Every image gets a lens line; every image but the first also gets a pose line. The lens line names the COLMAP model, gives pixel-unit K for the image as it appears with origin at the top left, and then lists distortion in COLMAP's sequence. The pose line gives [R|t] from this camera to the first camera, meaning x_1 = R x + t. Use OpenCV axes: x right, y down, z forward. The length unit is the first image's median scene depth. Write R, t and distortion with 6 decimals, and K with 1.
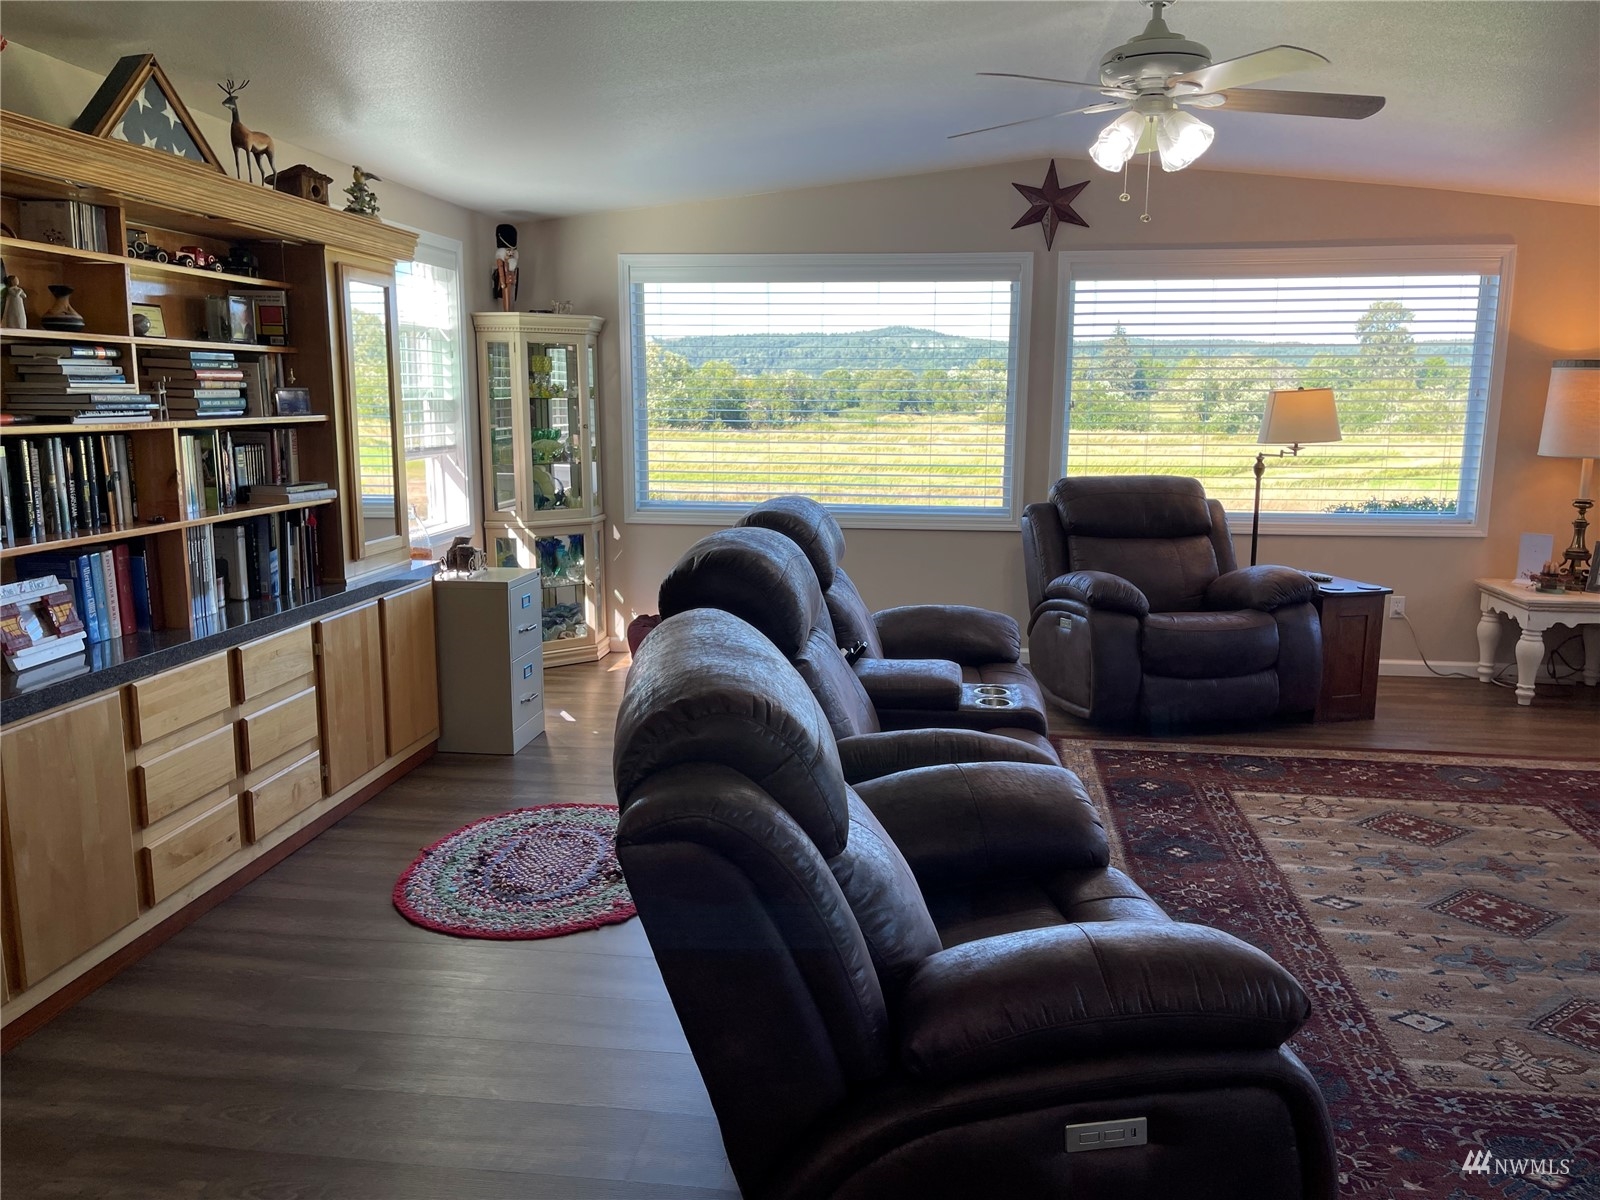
lens RADIAL K [[1217.1, 0, 803.5], [0, 1217.1, 606.6], [0, 0, 1]] dist [0.000037, -0.013811]
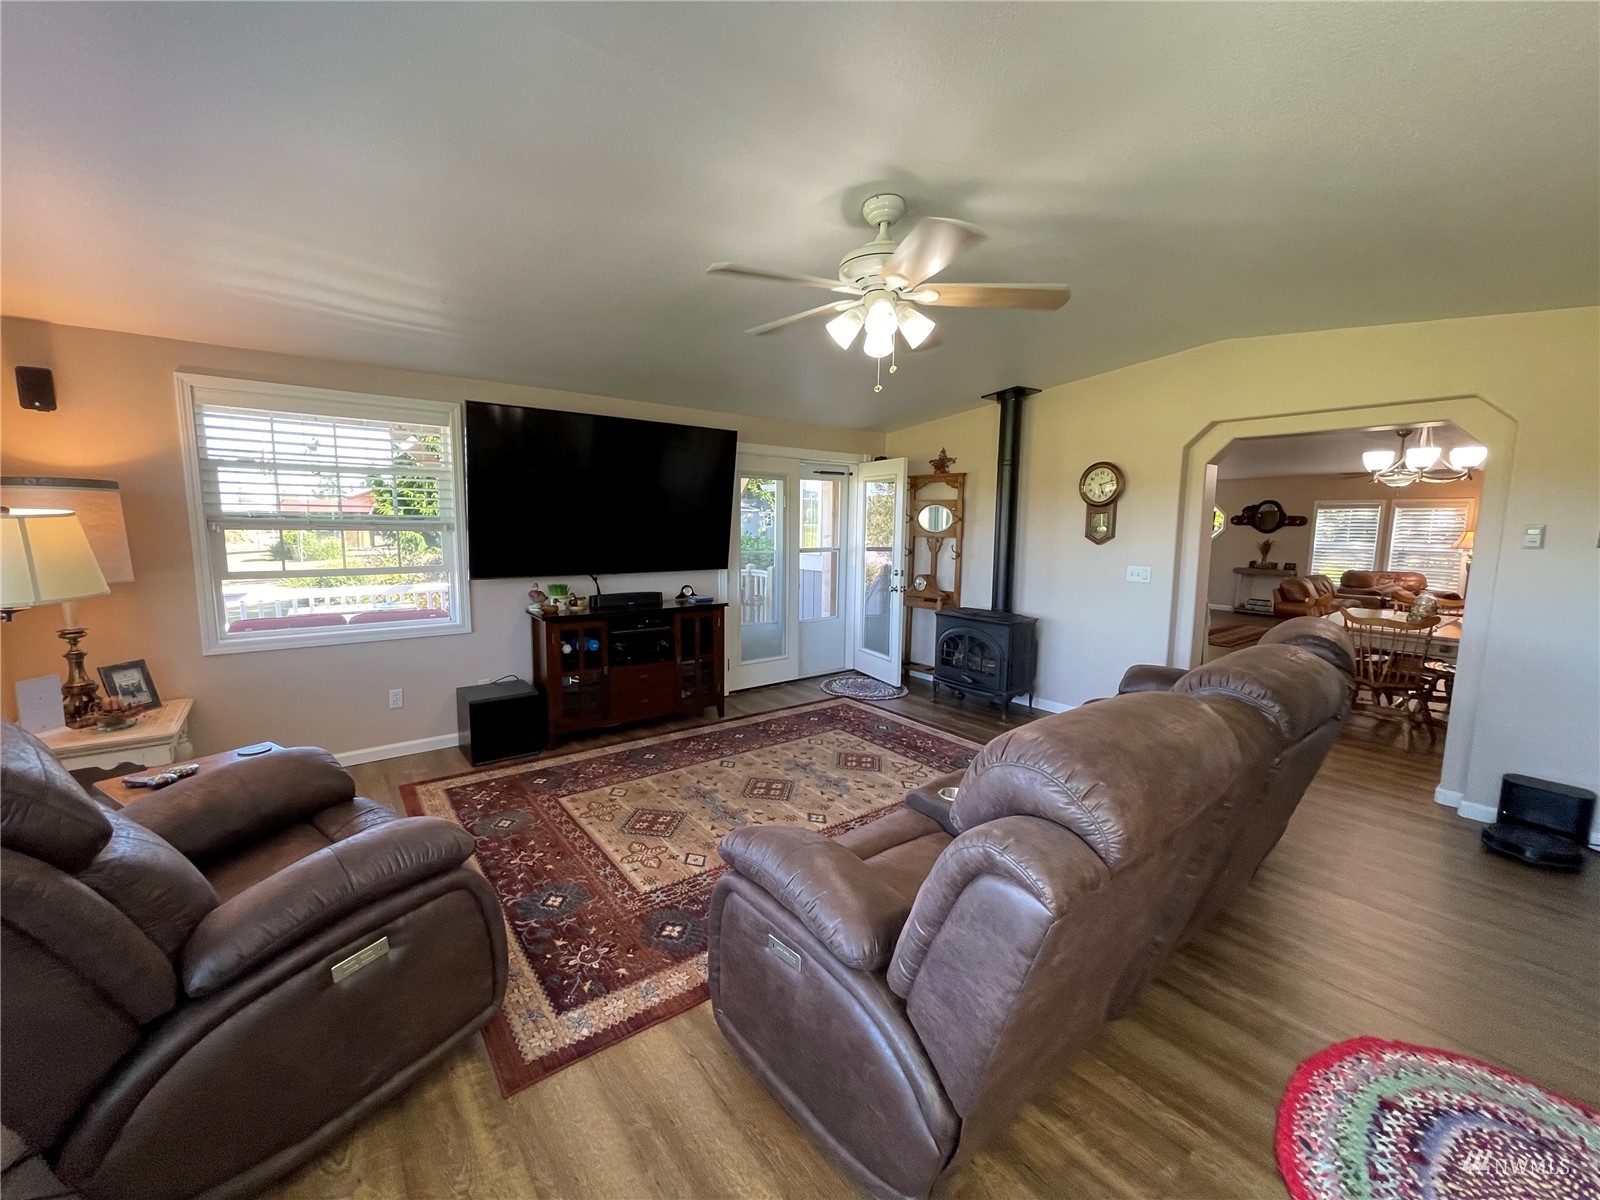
lens RADIAL K [[640.5, 0, 796.4], [0, 640.5, 604.2], [0, 0, 1]] dist [-0.000190, 0.000118]
pose [[-0.706763, -0.097448, 0.700707, -0.113093], [0.113845, 0.961893, 0.248600, -0.217301], [-0.698230, 0.255473, -0.668736, 1.234375]]
